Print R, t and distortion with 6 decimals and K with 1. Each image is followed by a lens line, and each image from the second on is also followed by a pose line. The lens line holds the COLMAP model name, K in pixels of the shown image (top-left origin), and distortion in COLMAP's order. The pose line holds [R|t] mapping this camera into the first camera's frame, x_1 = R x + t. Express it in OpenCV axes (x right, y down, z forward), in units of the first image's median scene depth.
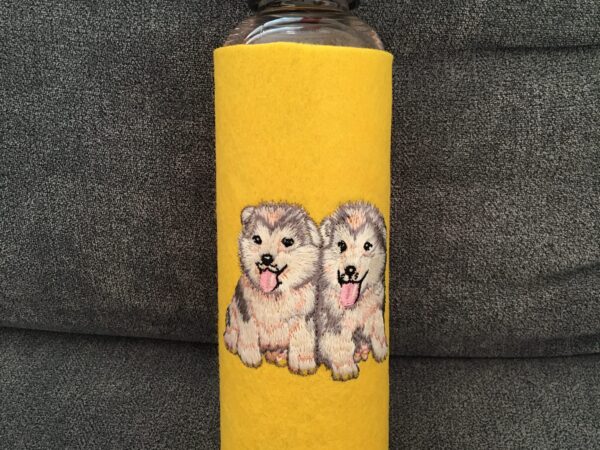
lens RADIAL K [[673.5, 0, 286.8], [0, 673.5, 227.2], [0, 0, 1]] dist [0.003851, 0.039991]
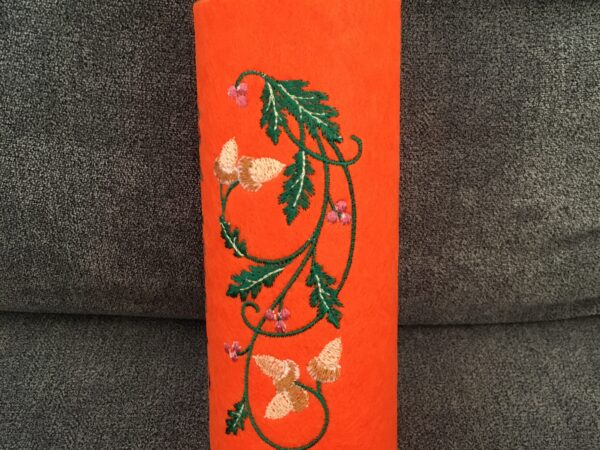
lens RADIAL K [[654.7, 0, 273.9], [0, 654.7, 223.6], [0, 0, 1]] dist [0.099342, -0.197977]
pose [[0.992559, -0.019765, 0.120146, -0.133400], [0.012017, 0.997821, 0.064878, -0.017643], [-0.121167, -0.062952, 0.990634, 0.122971]]
